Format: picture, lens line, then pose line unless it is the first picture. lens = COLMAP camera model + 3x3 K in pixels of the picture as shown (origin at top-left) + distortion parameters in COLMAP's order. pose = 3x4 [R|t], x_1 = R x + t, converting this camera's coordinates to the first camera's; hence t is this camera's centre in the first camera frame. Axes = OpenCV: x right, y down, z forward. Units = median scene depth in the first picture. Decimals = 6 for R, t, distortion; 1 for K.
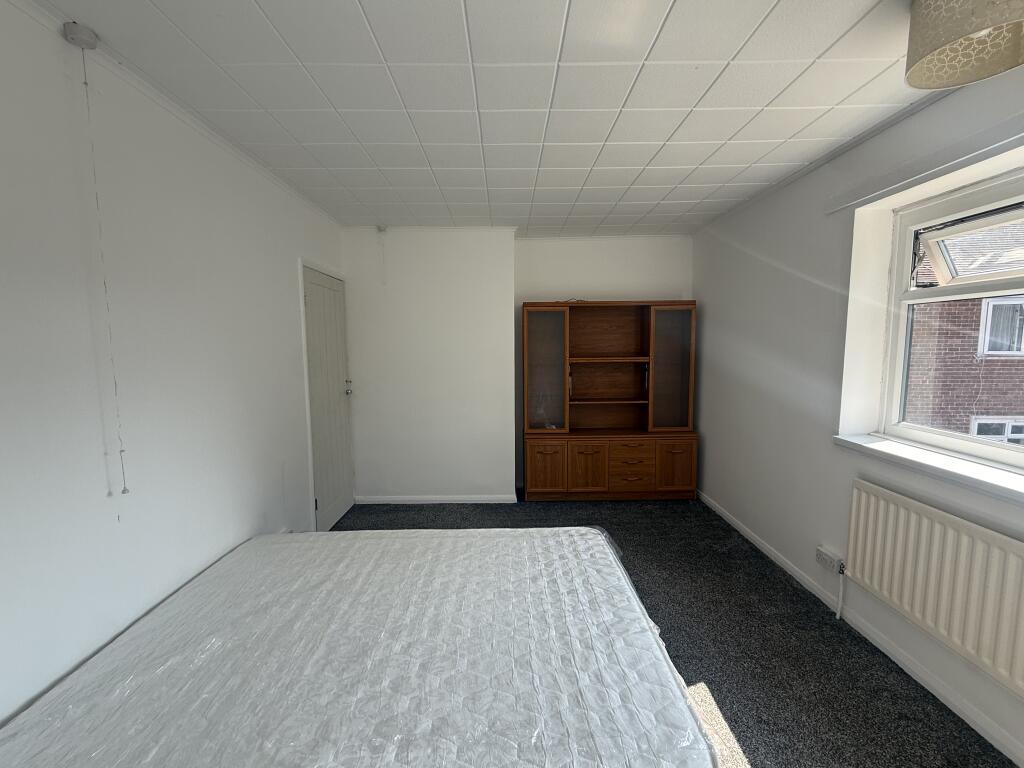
lens RADIAL K [[425.1, 0, 508.7], [0, 425.1, 384.1], [0, 0, 1]] dist [0.000162, 0.000331]
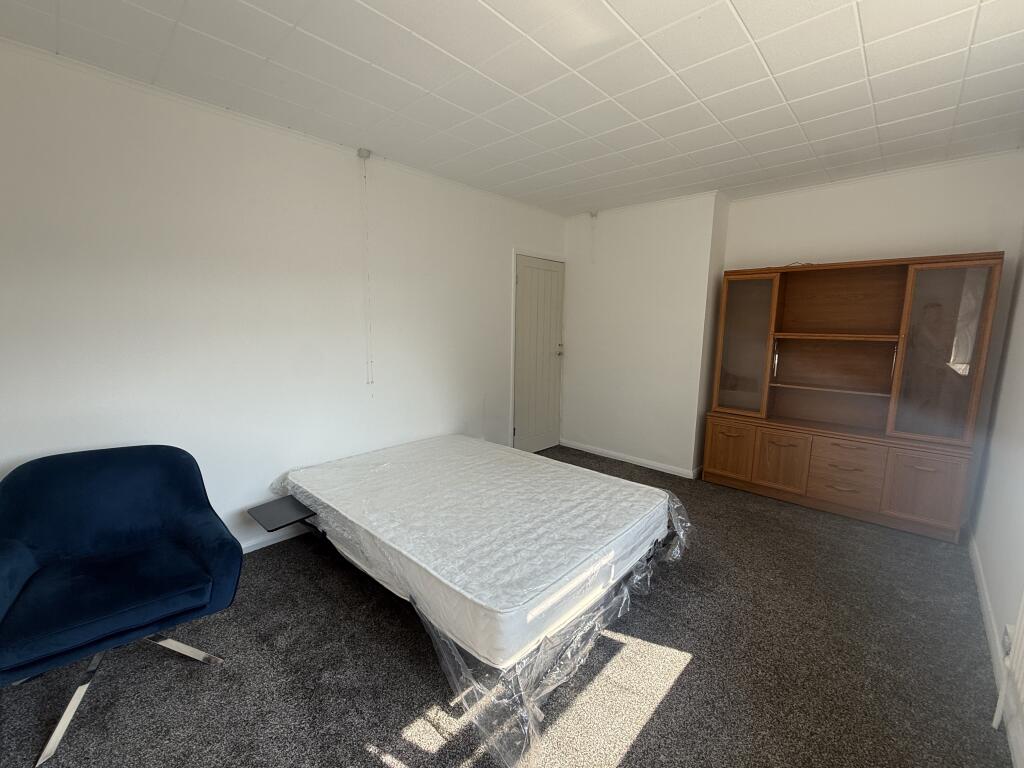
lens RADIAL K [[425.1, 0, 508.7], [0, 425.1, 384.1], [0, 0, 1]] dist [0.000162, 0.000331]
pose [[0.723073, 0.118819, -0.680476, 0.364290], [-0.084139, 0.992910, 0.083968, 0.015979], [0.685628, -0.003461, 0.727943, -0.003178]]
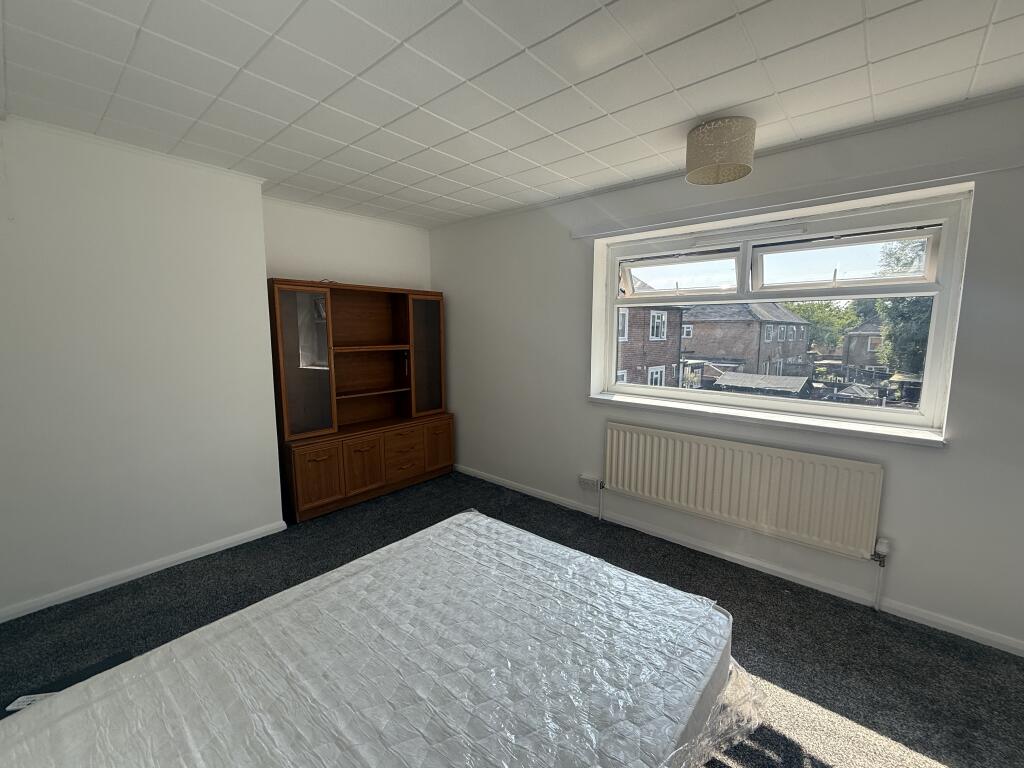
lens RADIAL K [[425.1, 0, 508.7], [0, 425.1, 384.1], [0, 0, 1]] dist [0.000162, 0.000331]
pose [[0.657849, -0.083328, 0.748526, -0.292097], [0.066113, 0.996413, 0.052819, -0.008205], [-0.750243, 0.014740, 0.660998, 0.153387]]
